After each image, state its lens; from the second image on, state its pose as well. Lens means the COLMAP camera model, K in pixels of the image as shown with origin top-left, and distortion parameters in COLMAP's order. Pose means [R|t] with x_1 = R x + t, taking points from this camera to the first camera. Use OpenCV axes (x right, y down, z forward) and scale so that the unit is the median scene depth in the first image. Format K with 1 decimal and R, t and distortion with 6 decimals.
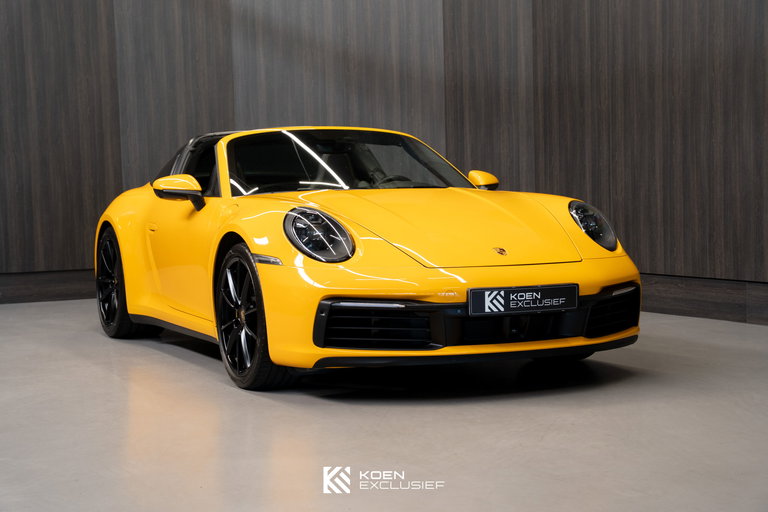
lens RADIAL K [[1288.3, 0, 383.5], [0, 1288.3, 259.8], [0, 0, 1]] dist [0.204804, 0.000000]
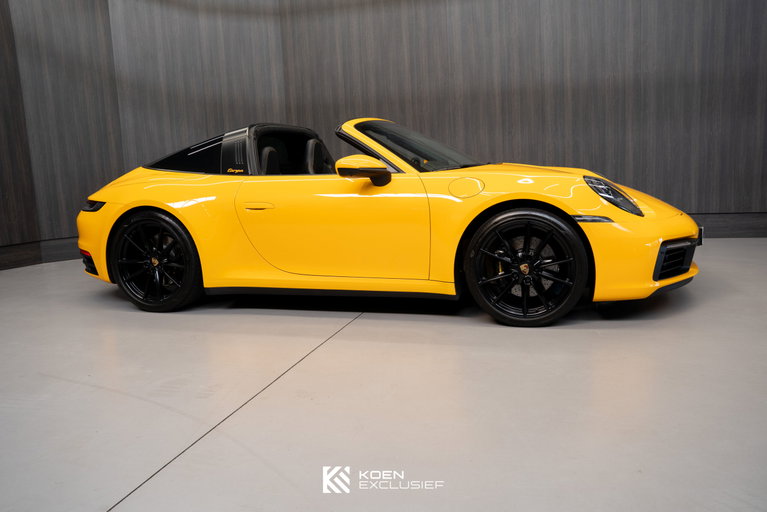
lens RADIAL K [[621.4, 0, 380.5], [0, 621.4, 254.3], [0, 0, 1]] dist [-0.087074, 0.093955]
pose [[0.683094, -0.120362, 0.720344, -0.417466], [0.070778, 0.992594, 0.098734, -0.024965], [-0.726893, -0.016460, 0.686553, 0.469875]]
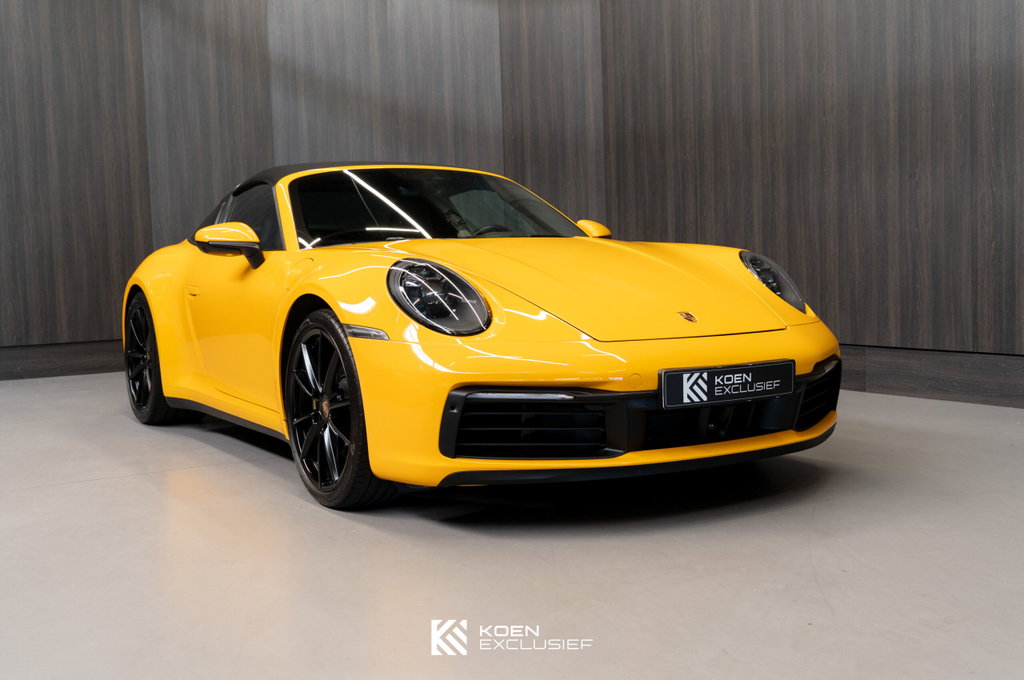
lens RADIAL K [[1114.7, 0, 505.1], [0, 1114.7, 336.1], [0, 0, 1]] dist [-0.000940, 0.000000]
pose [[0.994023, -0.013489, 0.108338, -0.050713], [0.012088, 0.999835, 0.013577, -0.003438], [-0.108503, -0.012186, 0.994021, 0.240885]]
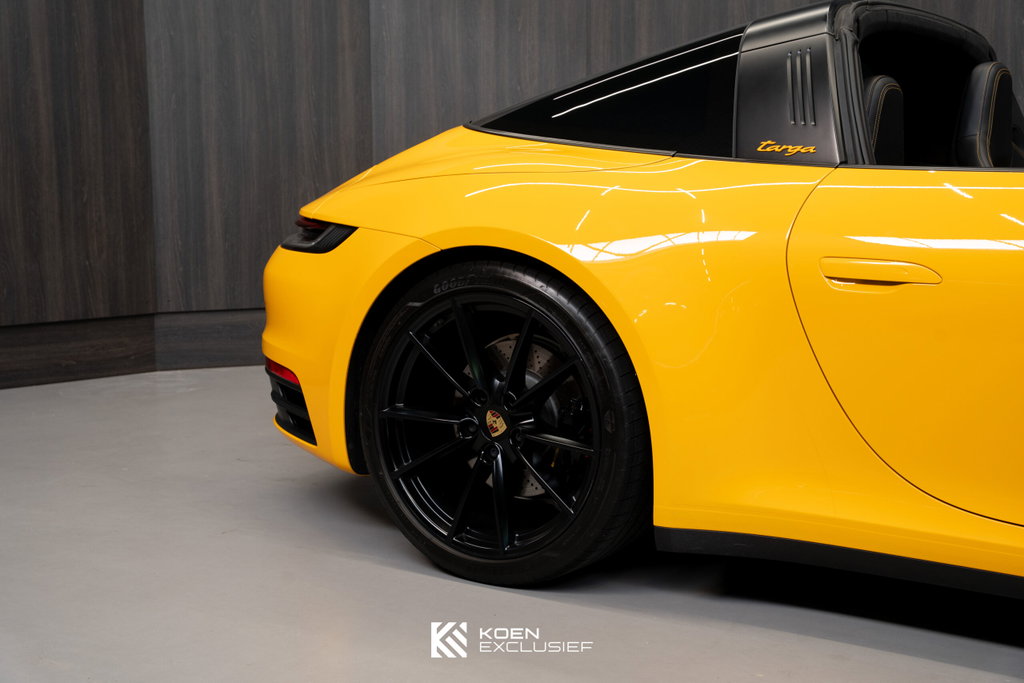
lens RADIAL K [[1382.7, 0, 514.5], [0, 1382.7, 336.3], [0, 0, 1]] dist [0.127713, 0.000000]
pose [[0.846073, -0.046319, 0.531051, -0.369552], [0.013035, 0.997718, 0.066255, -0.028568], [-0.532907, -0.049135, 0.844746, 0.636278]]
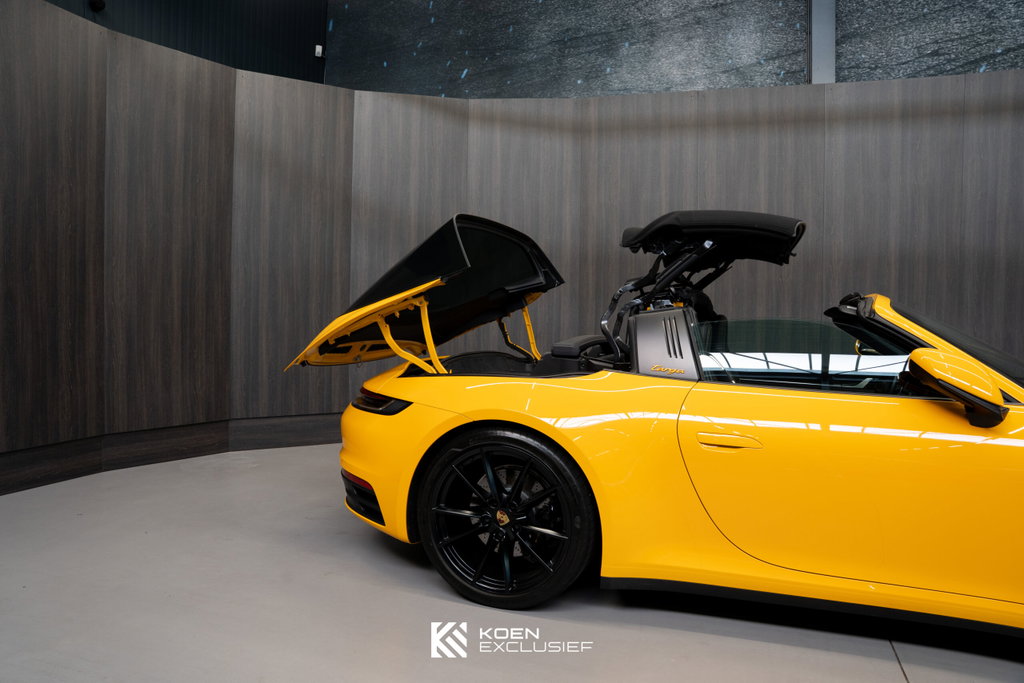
lens RADIAL K [[709.0, 0, 510.9], [0, 709.0, 339.4], [0, 0, 1]] dist [-0.144477, 0.077334]
pose [[0.712415, 0.010368, 0.701682, -0.406542], [0.001297, 0.999870, -0.016090, -0.057556], [-0.701758, 0.012373, 0.712308, 0.704431]]
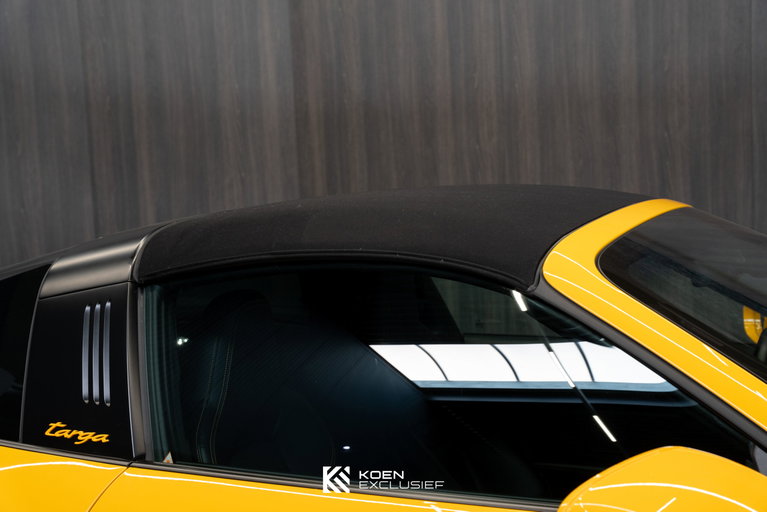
lens RADIAL K [[1118.4, 0, 383.0], [0, 1118.4, 268.0], [0, 0, 1]] dist [0.144215, 0.000000]
pose [[0.734540, -0.064012, 0.675540, -0.242481], [0.067505, 0.997495, 0.021120, -0.079876], [-0.675200, 0.030089, 0.737021, 0.684569]]
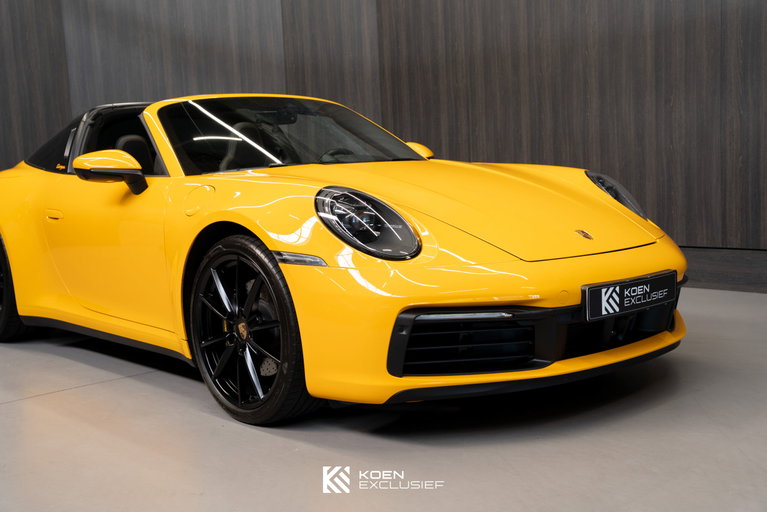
lens RADIAL K [[917.7, 0, 388.7], [0, 917.7, 255.3], [0, 0, 1]] dist [0.059600, 0.000000]
pose [[0.955610, -0.048730, 0.290577, -0.123050], [0.036673, 0.998231, 0.046800, -0.015843], [-0.292344, -0.034066, 0.955706, 0.303102]]
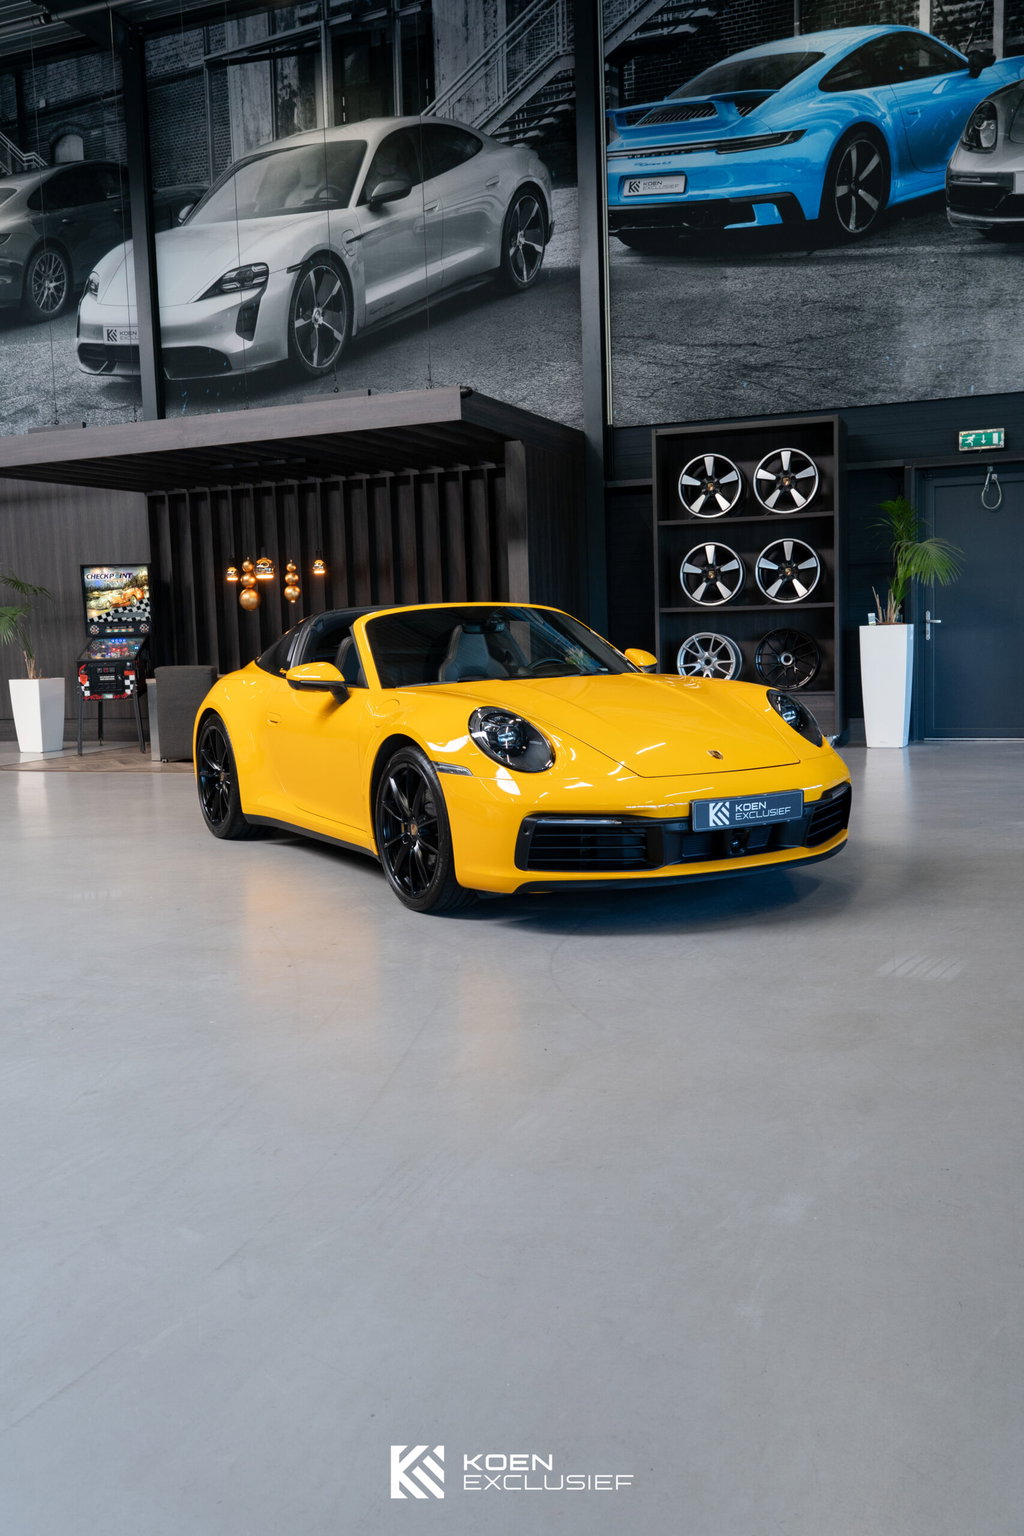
lens RADIAL K [[1341.2, 0, 508.2], [0, 1341.2, 763.7], [0, 0, 1]] dist [0.013634, 0.000777]
pose [[0.996161, -0.019616, 0.085316, -0.082030], [0.015877, 0.998893, 0.044287, -0.027324], [-0.086090, -0.042762, 0.995369, 0.057759]]
